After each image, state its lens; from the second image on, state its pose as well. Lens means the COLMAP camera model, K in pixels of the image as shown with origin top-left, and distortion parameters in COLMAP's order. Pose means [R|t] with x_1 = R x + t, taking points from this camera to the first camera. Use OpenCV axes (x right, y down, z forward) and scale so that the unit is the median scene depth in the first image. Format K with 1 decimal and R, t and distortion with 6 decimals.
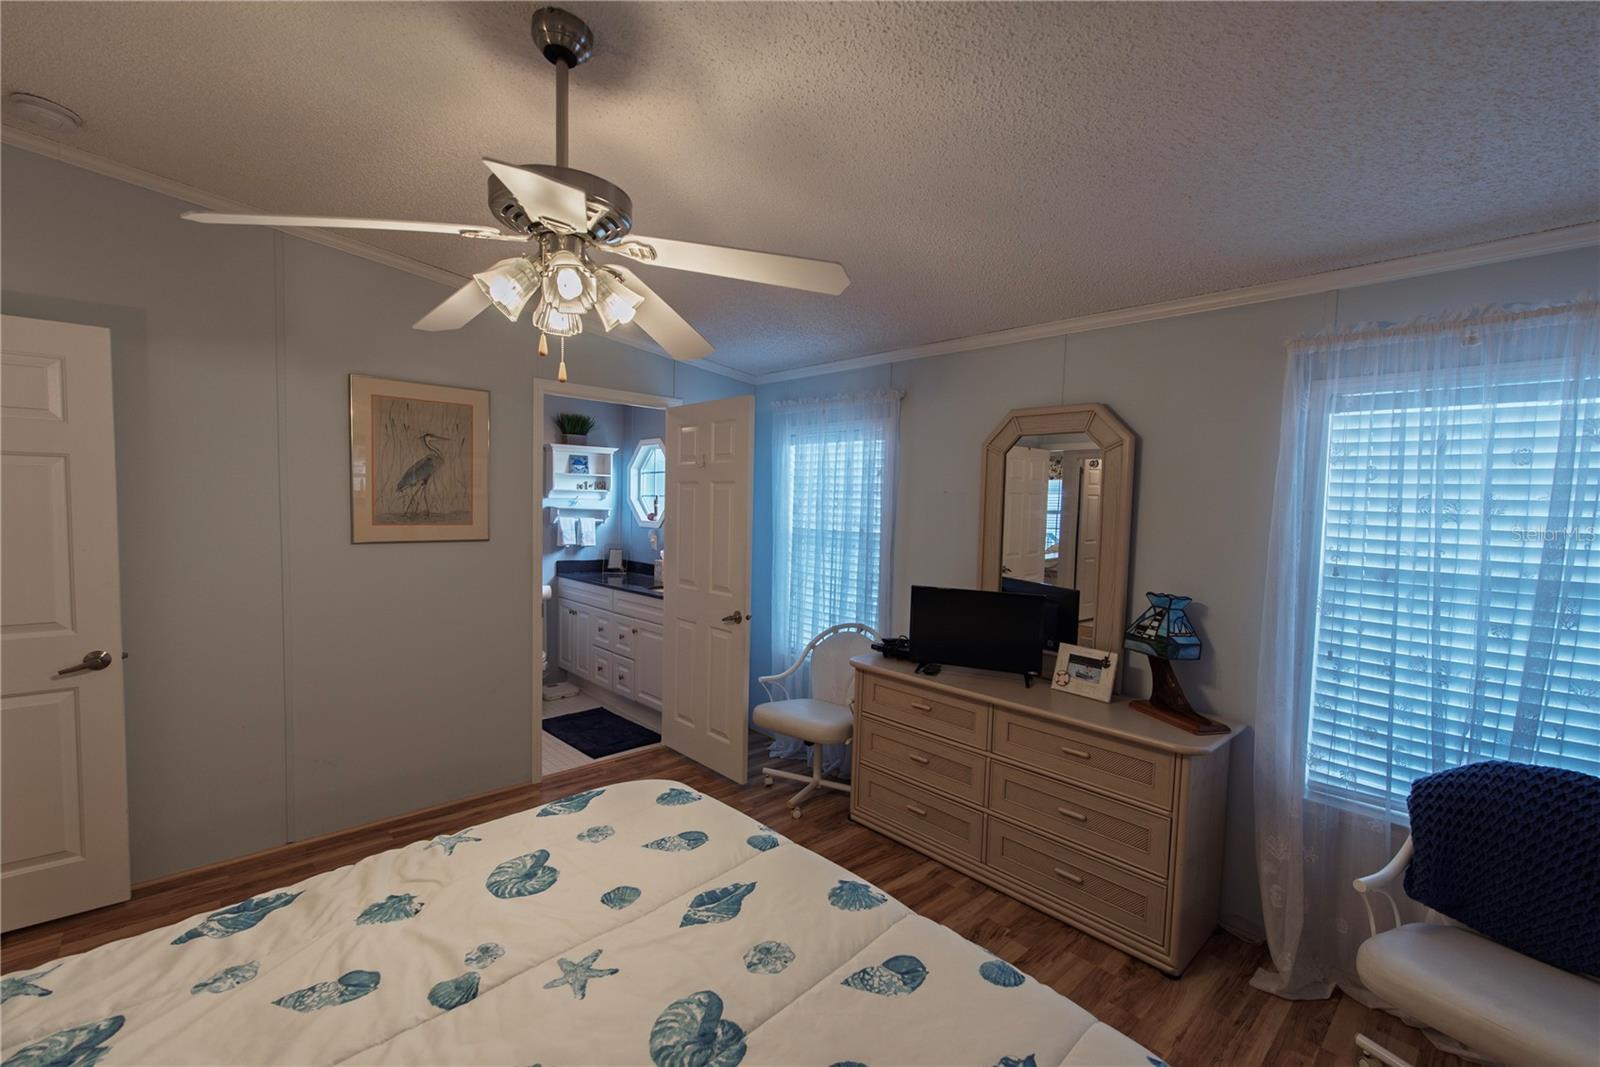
lens RADIAL K [[688.2, 0, 800.3], [0, 688.2, 538.0], [0, 0, 1]] dist [0.003964, -0.000318]
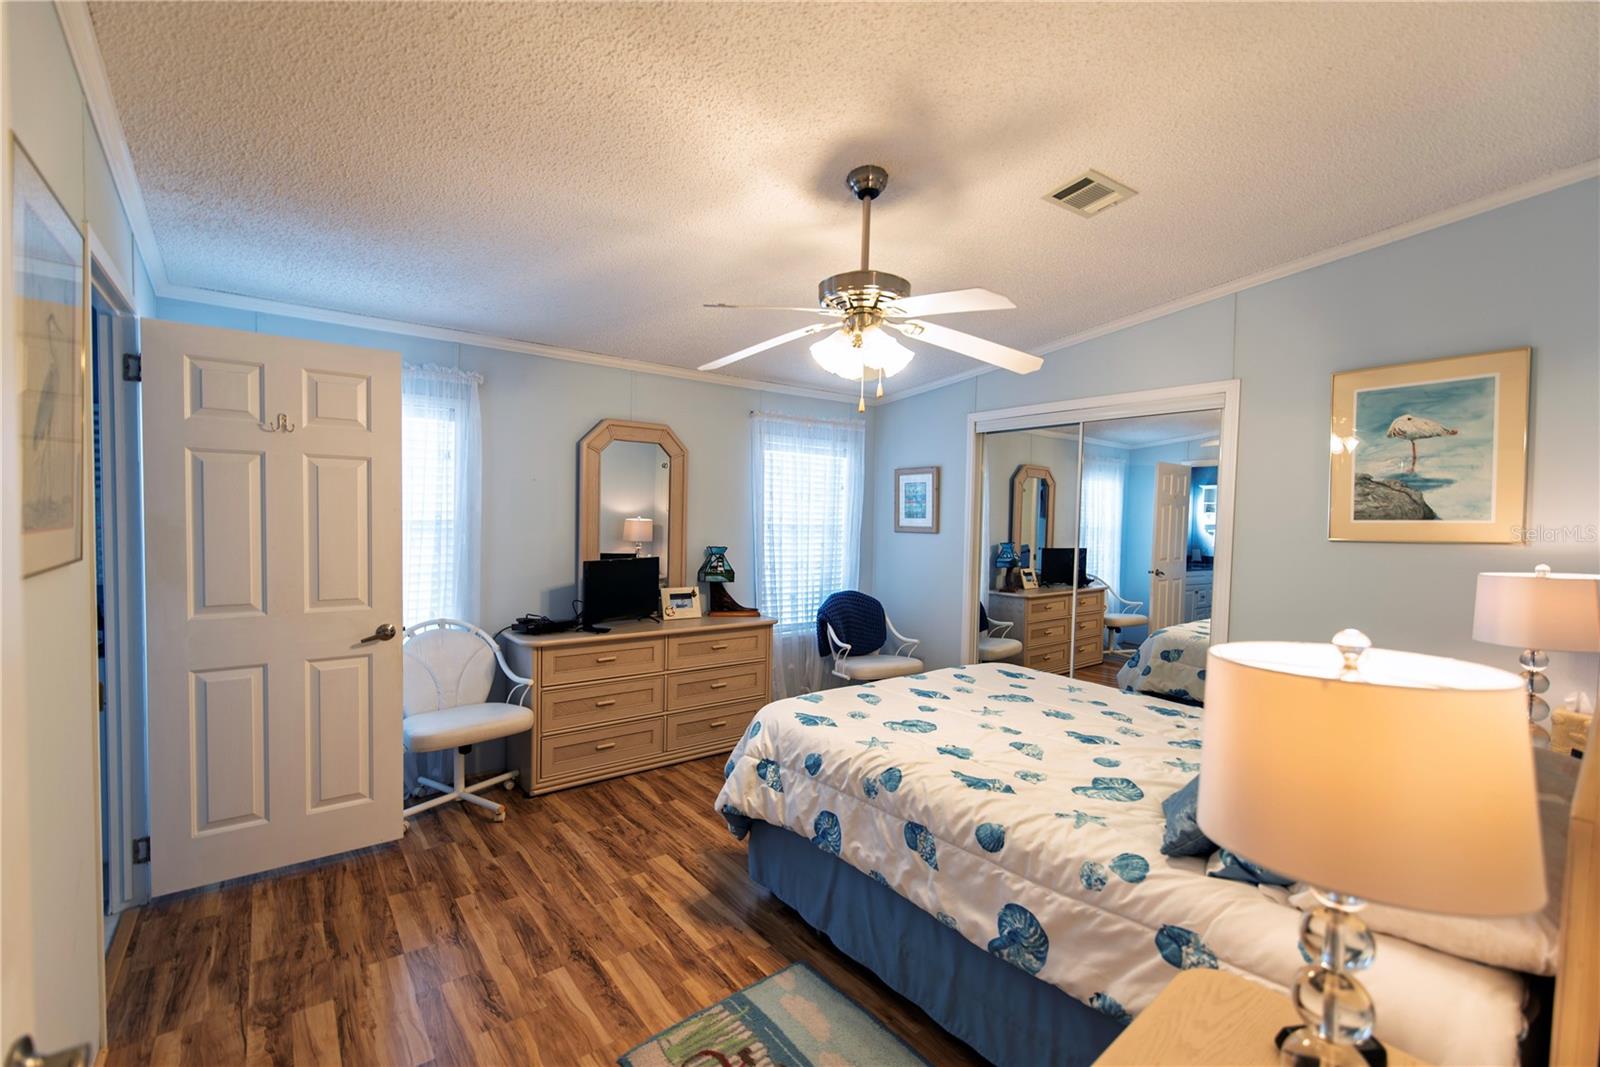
lens RADIAL K [[688.2, 0, 800.9], [0, 688.2, 538.9], [0, 0, 1]] dist [0.003964, -0.000318]
pose [[0.087496, -0.056551, 0.994558, -1.072039], [0.037329, 0.997872, 0.053456, -0.018672], [-0.995465, 0.032449, 0.089421, 0.598168]]
